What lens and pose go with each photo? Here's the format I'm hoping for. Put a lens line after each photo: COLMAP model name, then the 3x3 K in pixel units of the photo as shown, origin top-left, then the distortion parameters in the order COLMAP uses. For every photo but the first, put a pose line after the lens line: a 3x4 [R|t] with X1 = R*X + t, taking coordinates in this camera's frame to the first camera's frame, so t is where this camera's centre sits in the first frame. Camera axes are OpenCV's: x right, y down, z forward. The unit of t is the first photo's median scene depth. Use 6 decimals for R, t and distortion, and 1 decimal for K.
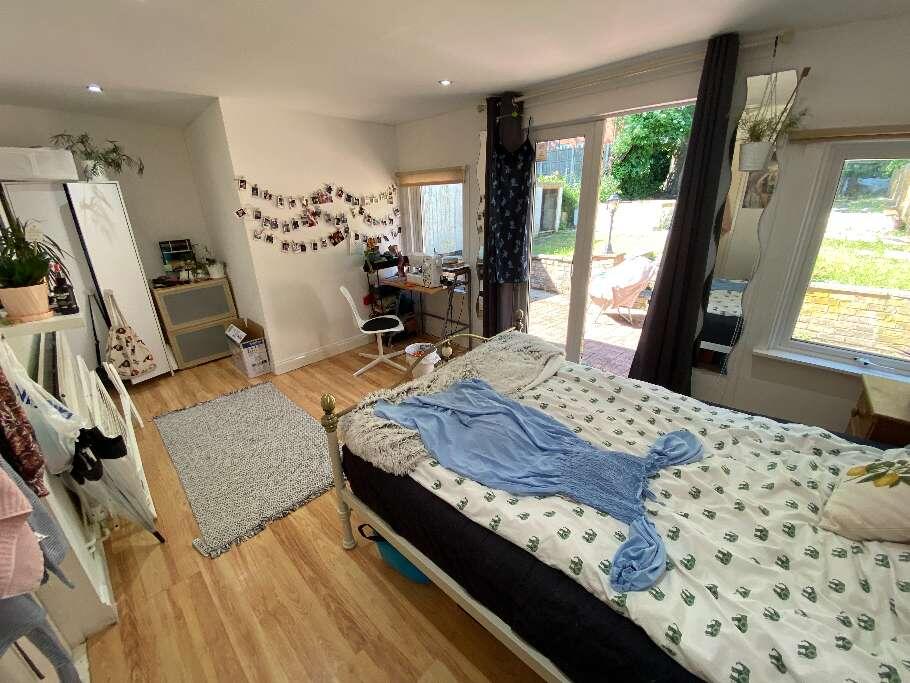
lens RADIAL K [[368.4, 0, 452.6], [0, 368.4, 339.1], [0, 0, 1]] dist [-0.031627, -0.000195]
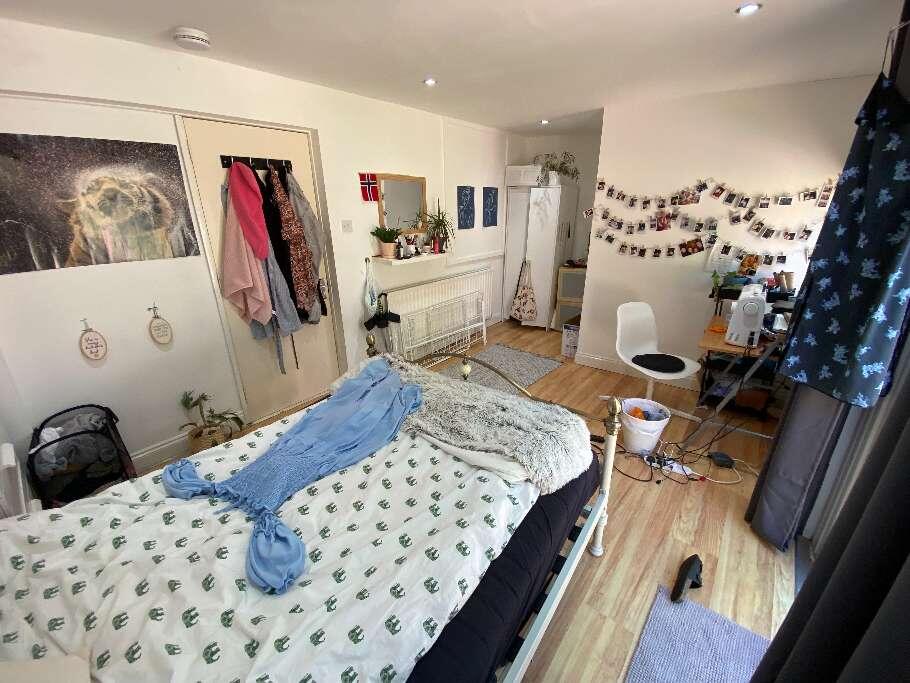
lens RADIAL K [[368.4, 0, 452.6], [0, 368.4, 339.1], [0, 0, 1]] dist [-0.031627, -0.000195]
pose [[0.085401, 0.351706, -0.932207, 0.482590], [-0.318904, 0.896053, 0.308851, -0.186304], [0.943932, 0.270909, 0.188684, 0.436878]]
